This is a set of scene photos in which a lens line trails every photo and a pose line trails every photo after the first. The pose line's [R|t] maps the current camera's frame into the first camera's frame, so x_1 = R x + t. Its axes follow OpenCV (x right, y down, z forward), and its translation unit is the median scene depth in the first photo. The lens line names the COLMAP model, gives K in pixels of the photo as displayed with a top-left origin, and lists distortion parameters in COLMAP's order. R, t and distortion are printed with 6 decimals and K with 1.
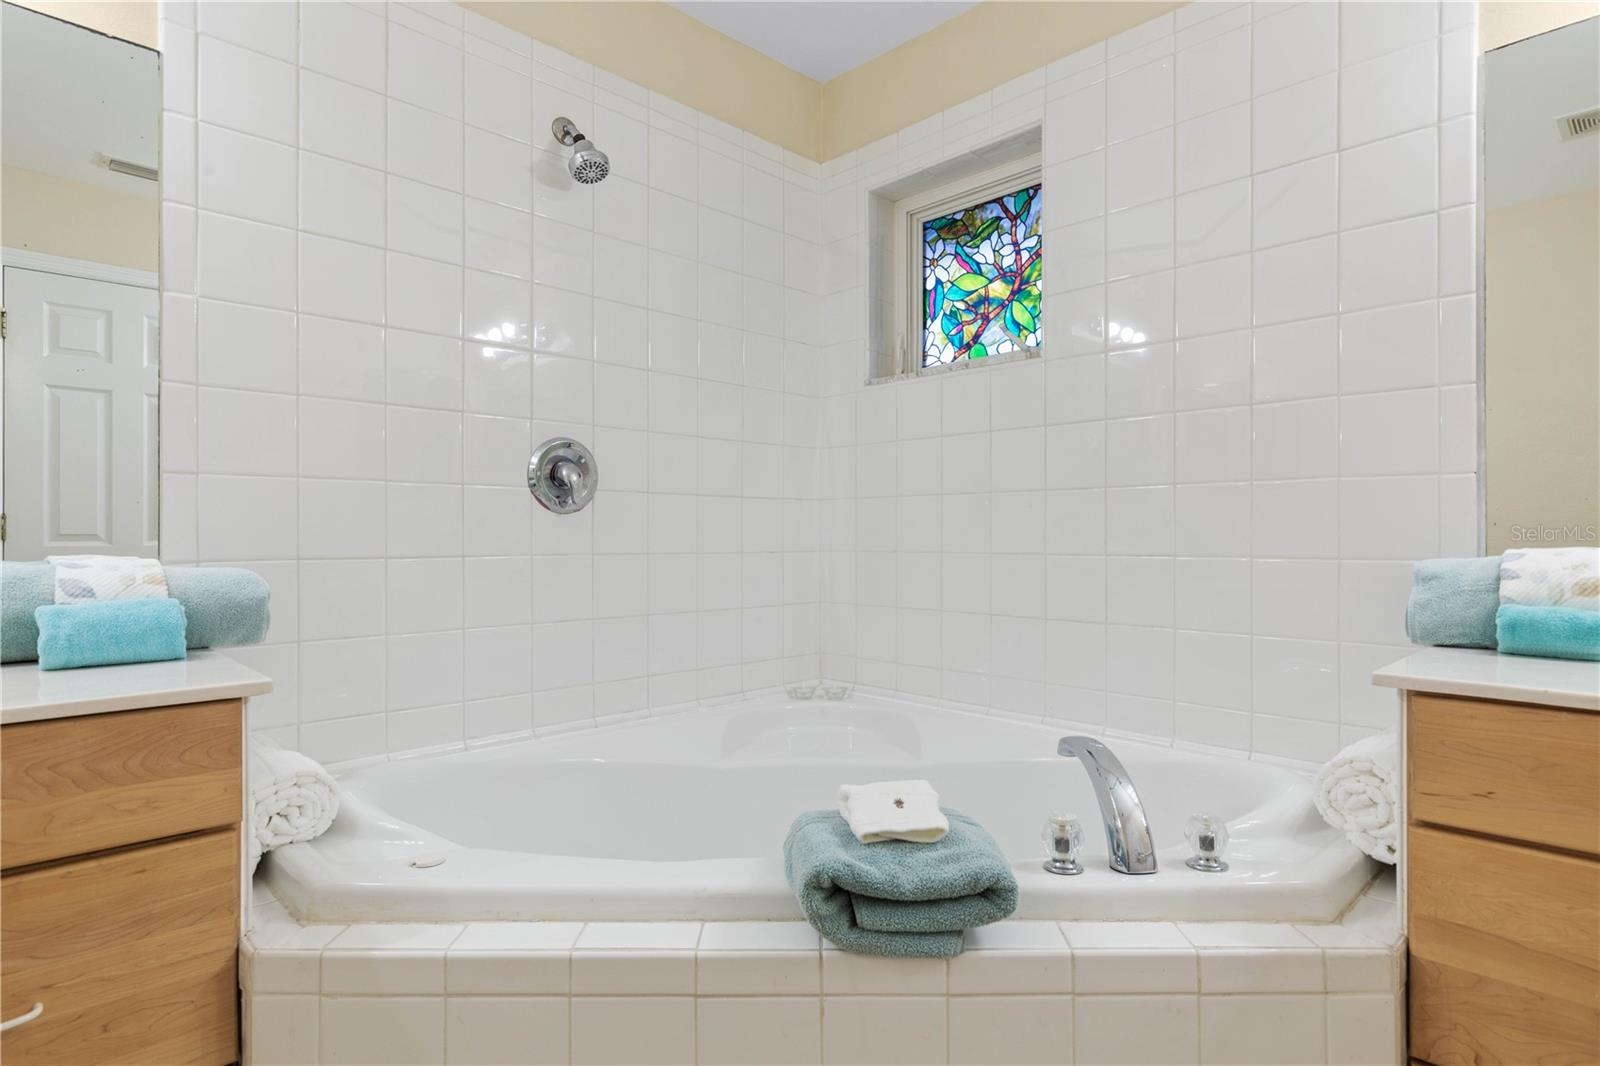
lens RADIAL K [[864.9, 0, 813.2], [0, 864.9, 534.7], [0, 0, 1]] dist [-0.000676, -0.003328]
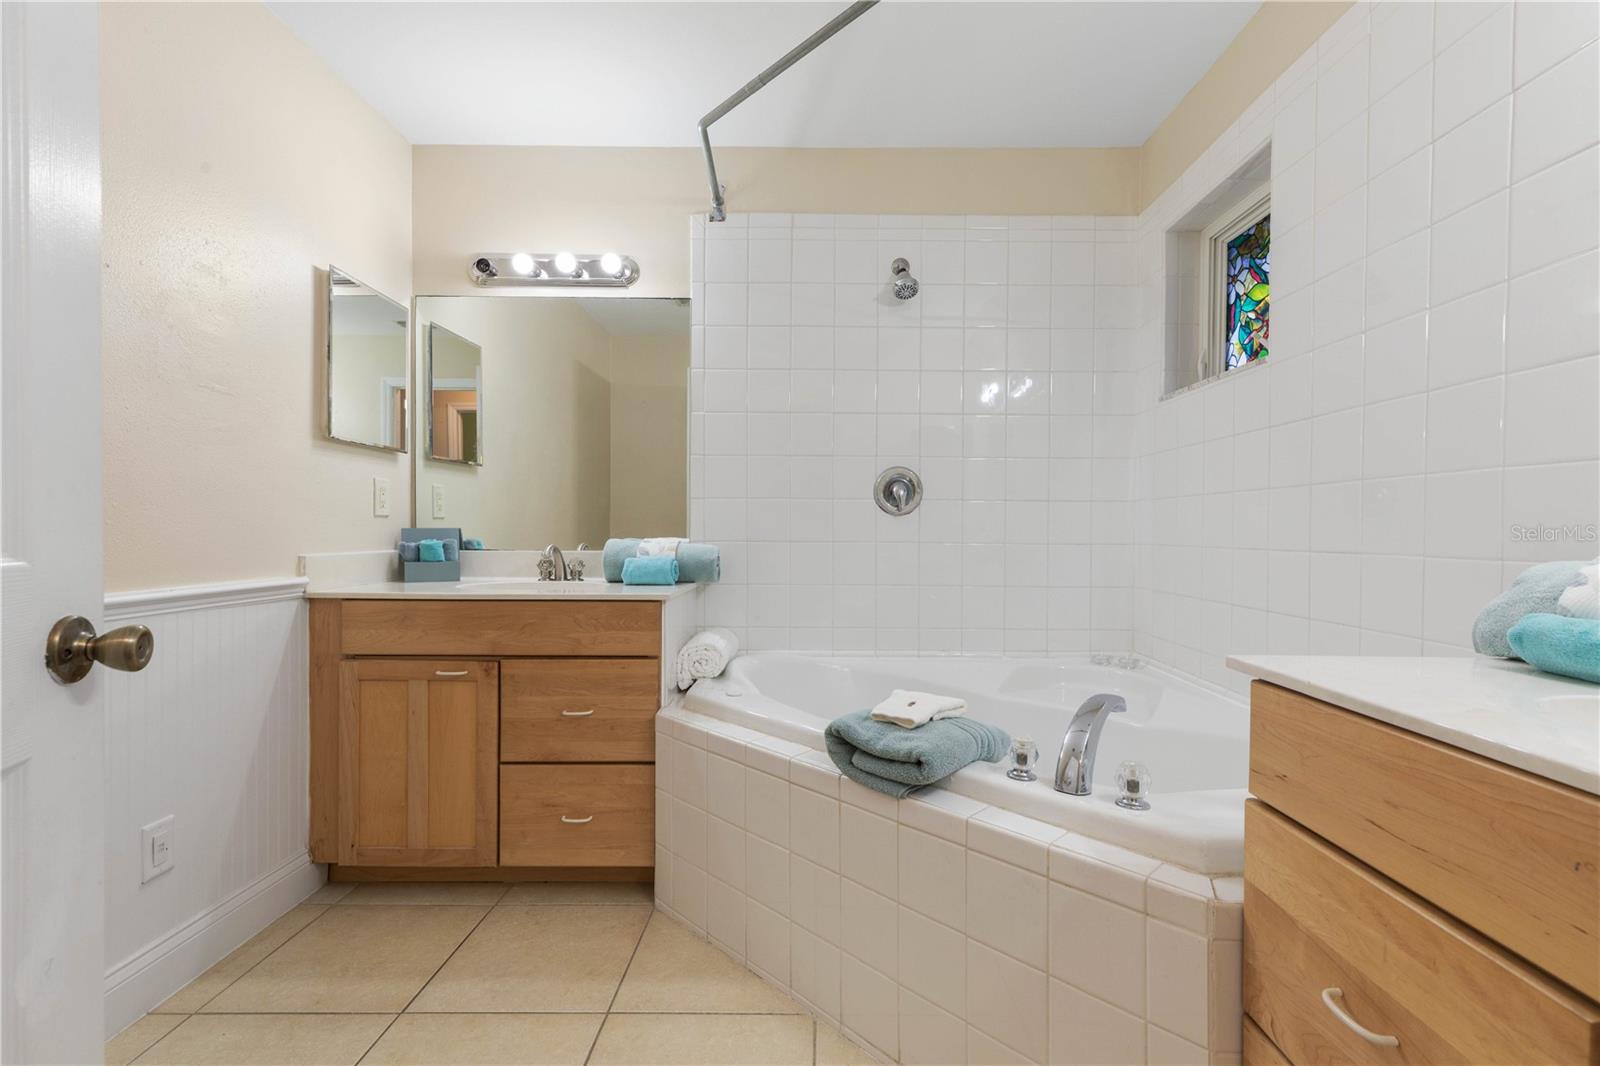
lens RADIAL K [[720.6, 0, 800.0], [0, 720.6, 537.6], [0, 0, 1]] dist [-0.005384, 0.000285]
pose [[0.691387, 0.012142, -0.722383, 0.734891], [-0.004581, 0.999912, 0.012422, -0.000388], [0.722470, -0.005279, 0.691382, -0.023601]]
